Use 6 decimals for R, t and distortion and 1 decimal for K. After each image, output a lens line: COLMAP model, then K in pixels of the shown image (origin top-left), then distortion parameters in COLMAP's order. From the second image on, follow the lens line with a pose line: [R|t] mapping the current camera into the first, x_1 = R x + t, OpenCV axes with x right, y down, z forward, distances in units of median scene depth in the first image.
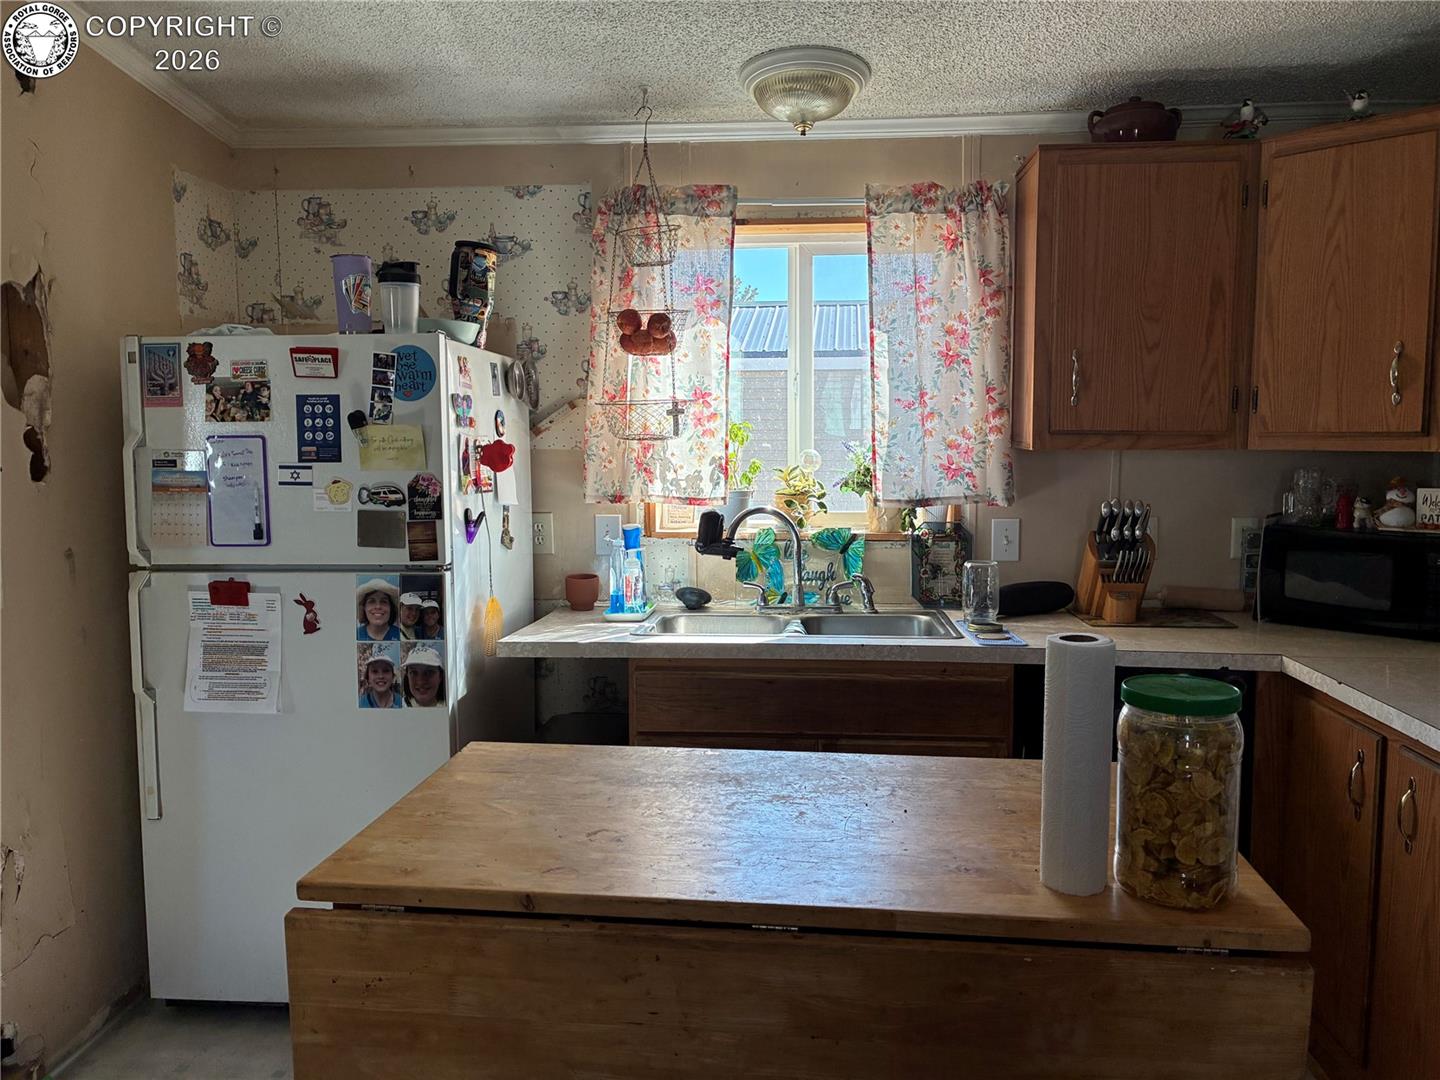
lens RADIAL K [[1090.5, 0, 725.0], [0, 1090.5, 535.4], [0, 0, 1]] dist [0.037895, -0.064705]
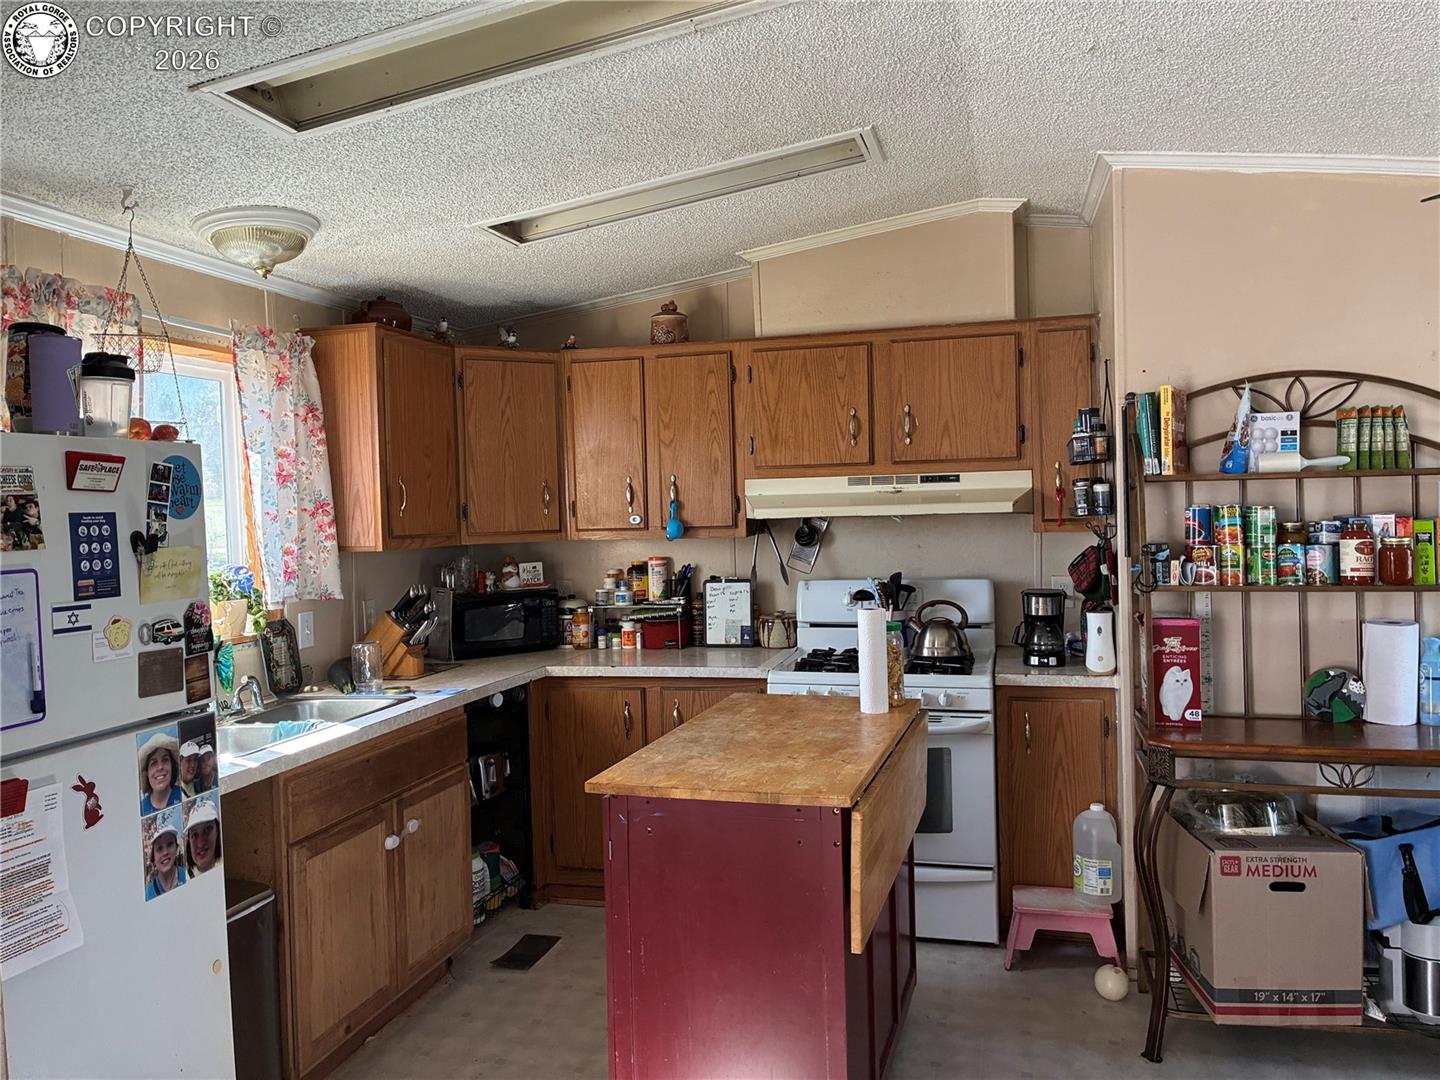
lens RADIAL K [[1090.5, 0, 704.1], [0, 1090.5, 520.4], [0, 0, 1]] dist [0.037895, -0.064705]
pose [[0.197450, -0.012806, 0.980229, -0.864413], [0.120667, 0.992628, -0.011338, -0.050321], [-0.972858, 0.120520, 0.197540, 0.345144]]
